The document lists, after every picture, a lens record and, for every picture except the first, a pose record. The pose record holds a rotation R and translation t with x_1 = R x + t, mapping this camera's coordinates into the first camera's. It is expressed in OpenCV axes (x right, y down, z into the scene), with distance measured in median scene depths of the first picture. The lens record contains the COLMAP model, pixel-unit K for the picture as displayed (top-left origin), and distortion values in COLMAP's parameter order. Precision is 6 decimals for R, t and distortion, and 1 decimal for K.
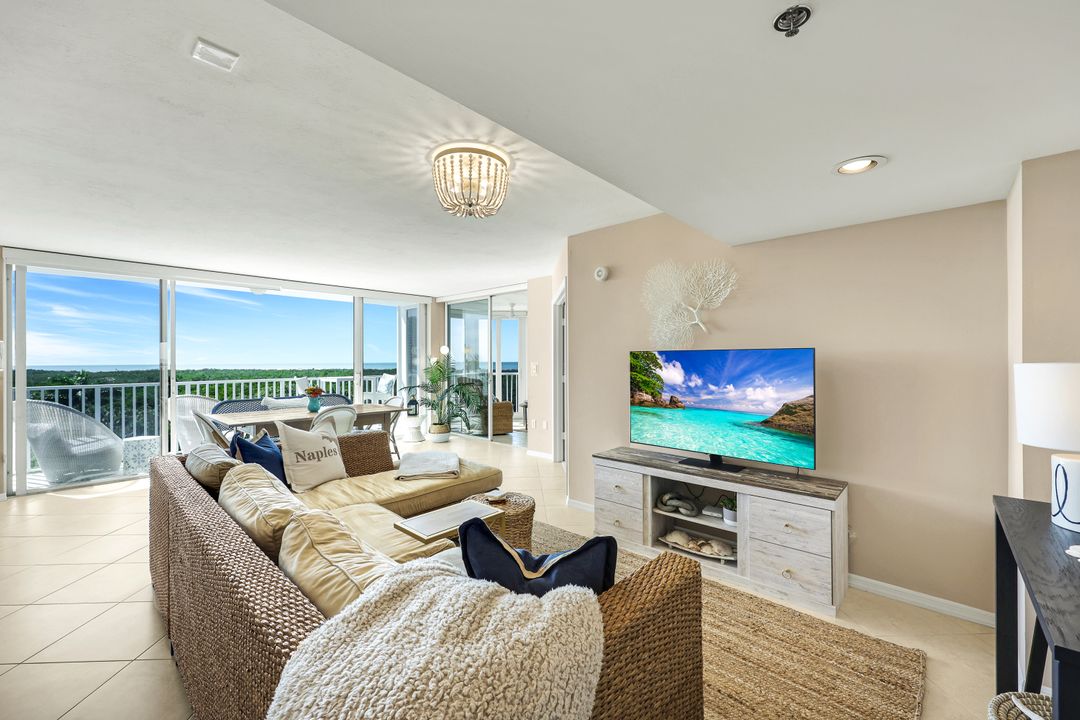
lens RADIAL K [[440.2, 0, 538.6], [0, 440.2, 359.1], [0, 0, 1]] dist [0.004556, 0.000103]
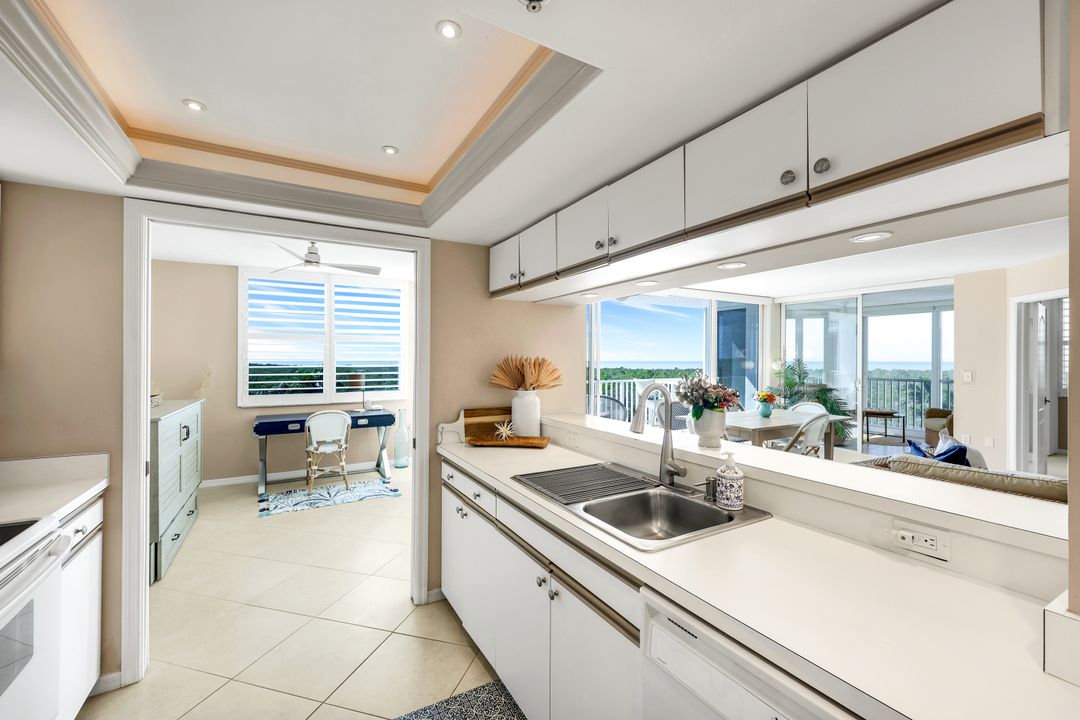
lens RADIAL K [[440.2, 0, 529.6], [0, 440.2, 352.3], [0, 0, 1]] dist [0.004556, 0.000103]
pose [[0.949433, 0.000759, -0.313968, -0.466667], [-0.003464, 0.999962, -0.008058, -0.013129], [0.313950, 0.008738, 0.949399, -0.085071]]
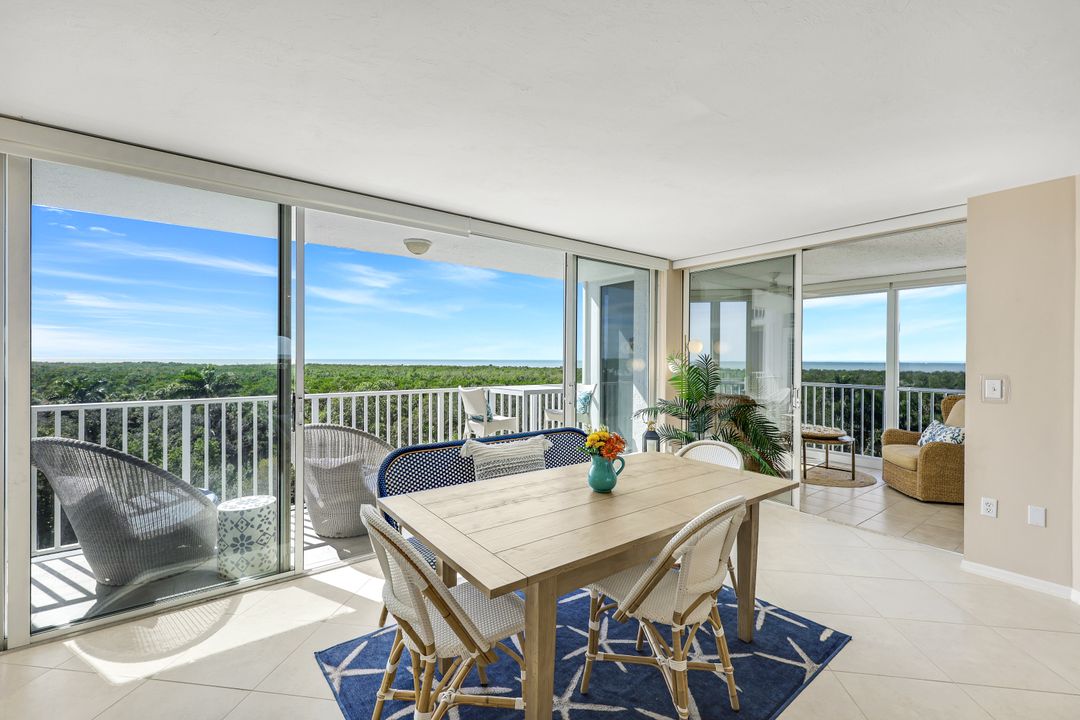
lens RADIAL K [[440.2, 0, 535.3], [0, 440.2, 355.8], [0, 0, 1]] dist [0.004556, 0.000103]
pose [[0.983283, 0.009403, -0.181840, -0.330230], [-0.010234, 0.999941, -0.003632, -0.003322], [0.181795, 0.005432, 0.983321, 0.386473]]
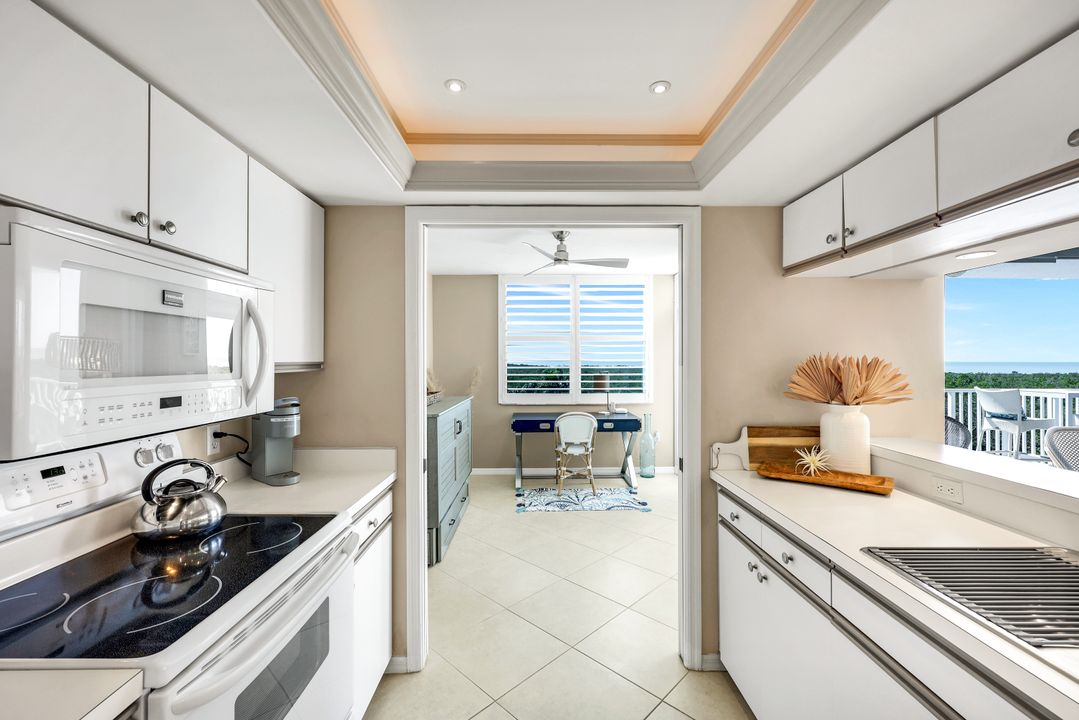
lens RADIAL K [[439.8, 0, 540.9], [0, 439.8, 358.3], [0, 0, 1]] dist [0.004556, 0.000103]
pose [[0.689392, 0.002744, -0.724383, -0.526786], [0.000818, 0.999989, 0.004567, -0.012312], [0.724388, -0.003741, 0.689382, -0.035327]]
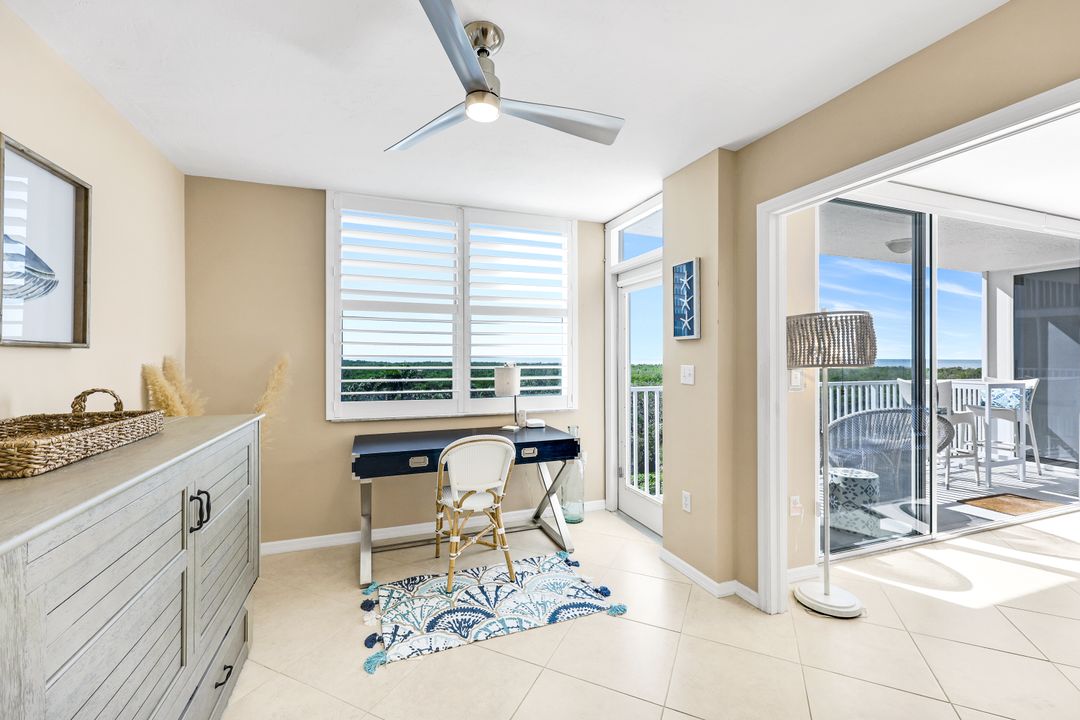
lens RADIAL K [[440.2, 0, 537.2], [0, 440.2, 356.3], [0, 0, 1]] dist [0.004556, 0.000103]
pose [[0.892838, 0.009633, -0.450275, -0.756357], [-0.006543, 0.999943, 0.008418, 0.003044], [0.450331, -0.004570, 0.892850, 0.149034]]
